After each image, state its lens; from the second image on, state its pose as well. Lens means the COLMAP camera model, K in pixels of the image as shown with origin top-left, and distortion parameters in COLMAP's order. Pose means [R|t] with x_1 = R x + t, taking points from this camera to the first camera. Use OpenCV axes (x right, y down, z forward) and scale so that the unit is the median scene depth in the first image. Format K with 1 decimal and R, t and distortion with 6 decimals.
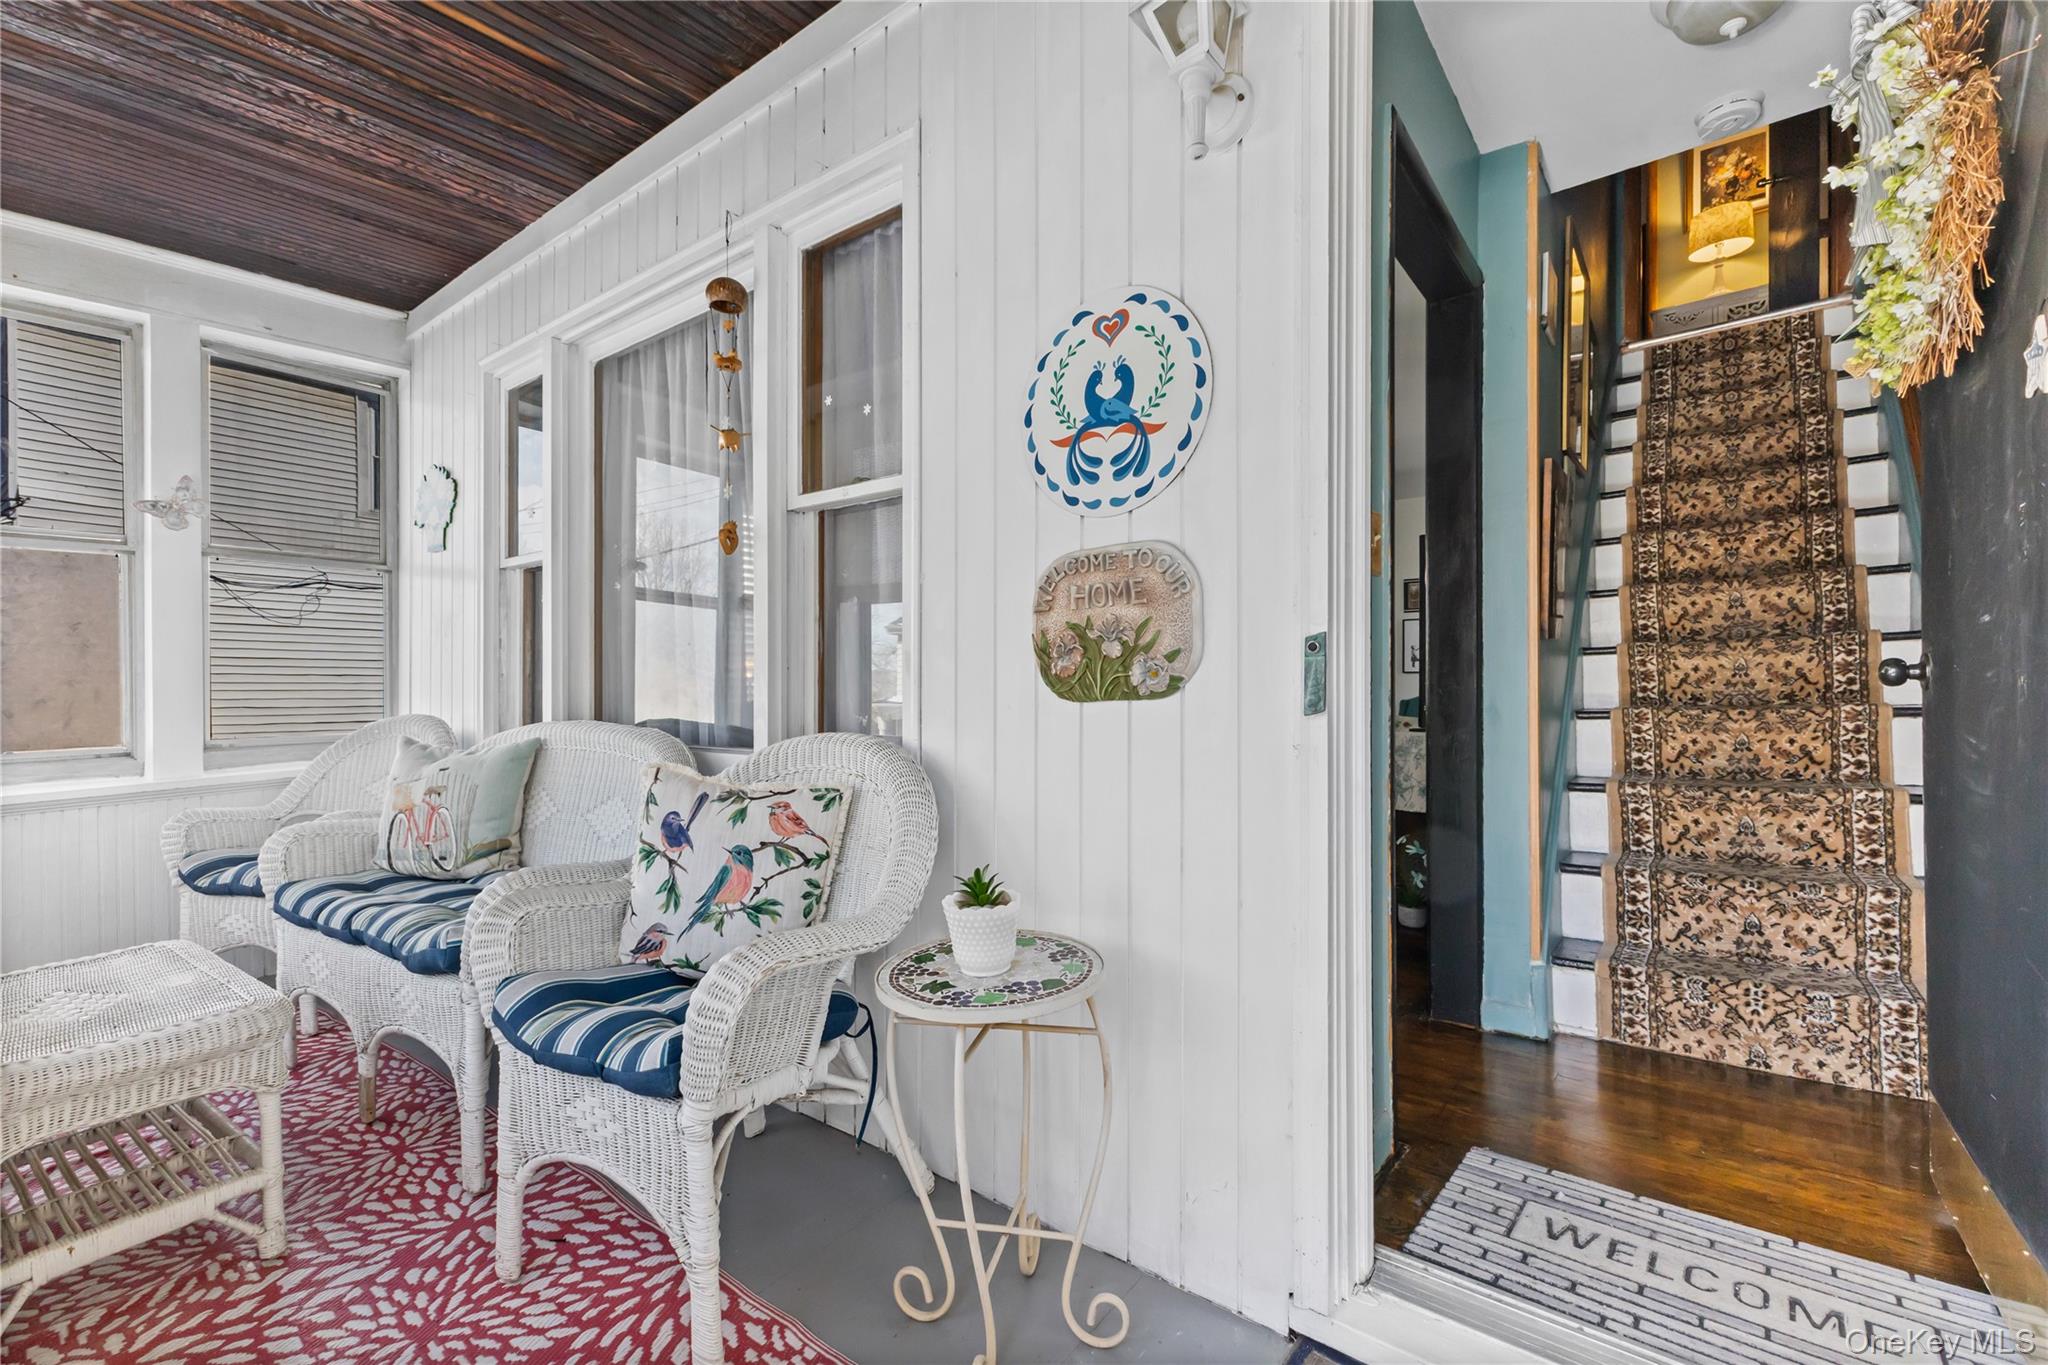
lens RADIAL K [[880.1, 0, 1016.4], [0, 880.1, 689.5], [0, 0, 1]] dist [-0.002876, -0.000176]
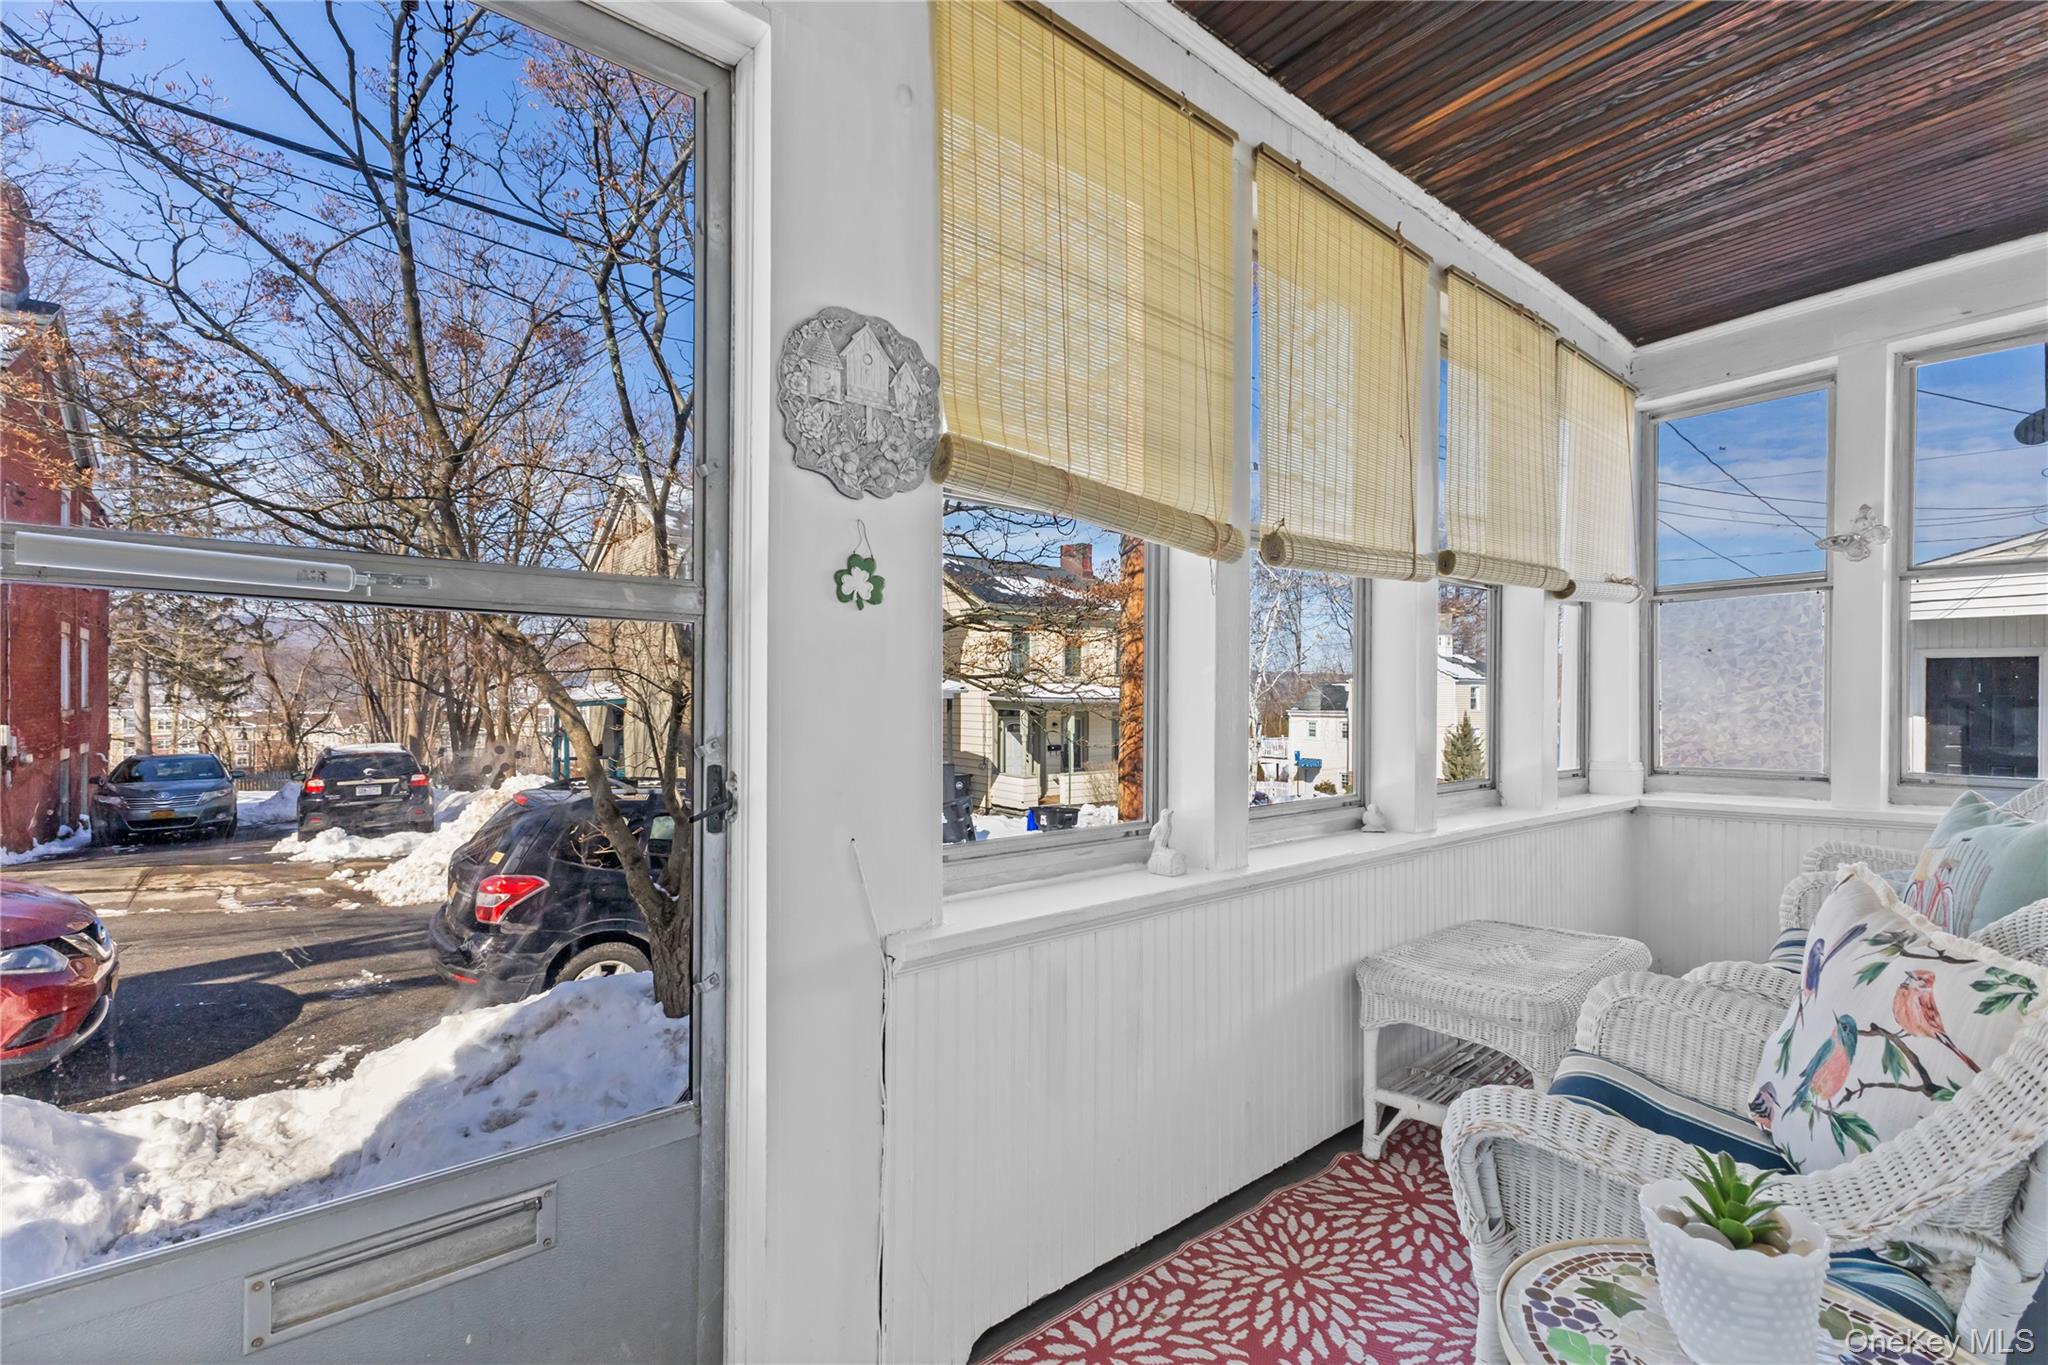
lens RADIAL K [[880.1, 0, 1016.4], [0, 880.1, 689.5], [0, 0, 1]] dist [-0.002876, -0.000176]
pose [[-0.230174, -0.000028, -0.973149, 0.442146], [-0.007830, 0.999968, 0.001823, -0.055765], [0.973118, 0.008039, -0.230167, 0.558159]]
